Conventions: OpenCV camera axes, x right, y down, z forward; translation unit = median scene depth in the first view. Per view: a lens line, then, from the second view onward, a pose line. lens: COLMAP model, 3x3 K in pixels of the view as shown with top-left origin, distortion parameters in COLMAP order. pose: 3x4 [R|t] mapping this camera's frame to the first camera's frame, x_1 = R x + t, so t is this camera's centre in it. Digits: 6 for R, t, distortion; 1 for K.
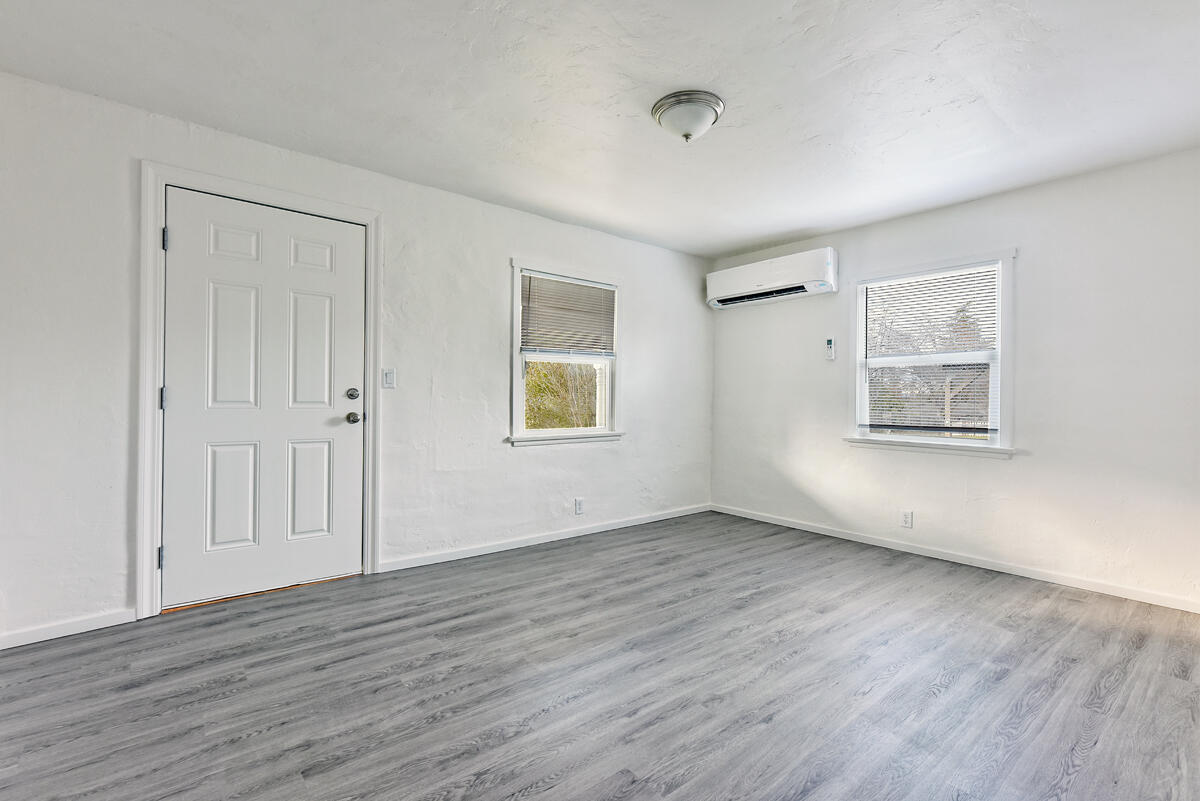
lens RADIAL K [[538.0, 0, 592.0], [0, 538.0, 408.2], [0, 0, 1]] dist [-0.016241, -0.000491]
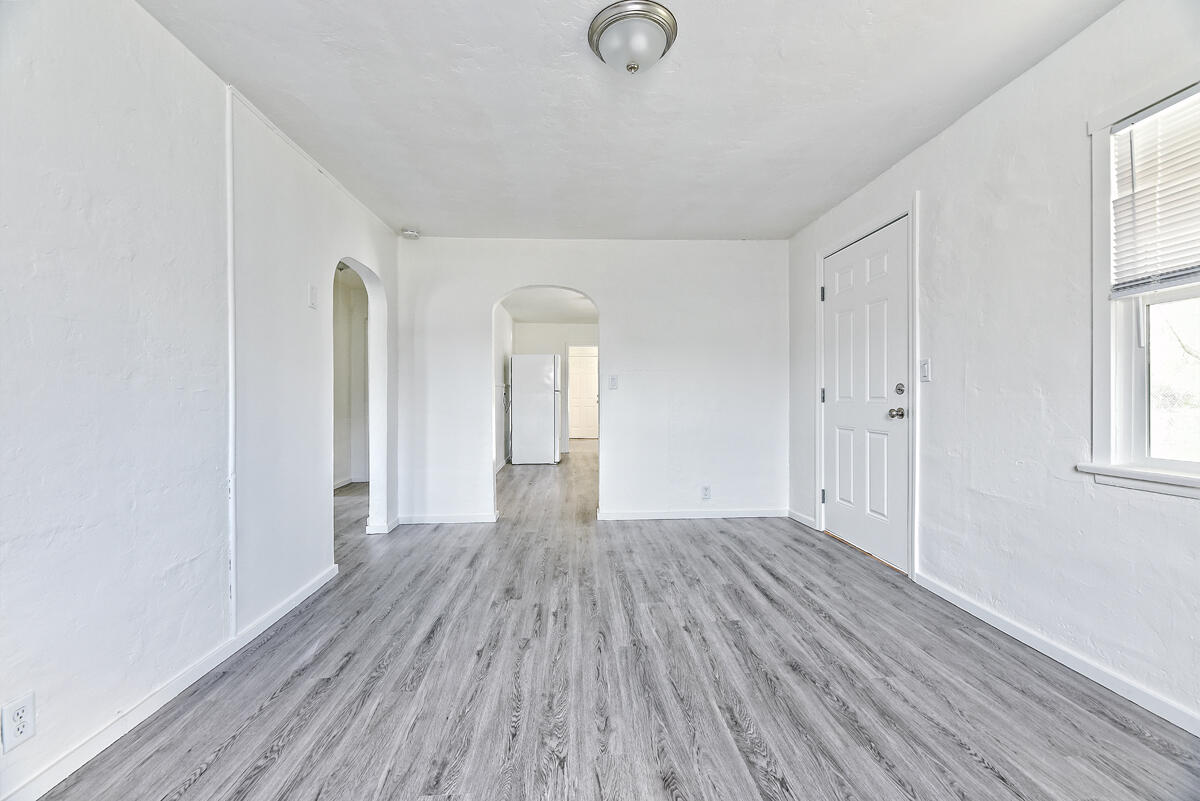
lens RADIAL K [[489.8, 0, 593.9], [0, 489.8, 390.8], [0, 0, 1]] dist [-0.002723, -0.000388]
pose [[-0.588766, -0.009094, -0.808253, 0.728053], [-0.006932, 0.999957, -0.006202, -0.015961], [0.808274, 0.001952, -0.588803, 1.248244]]
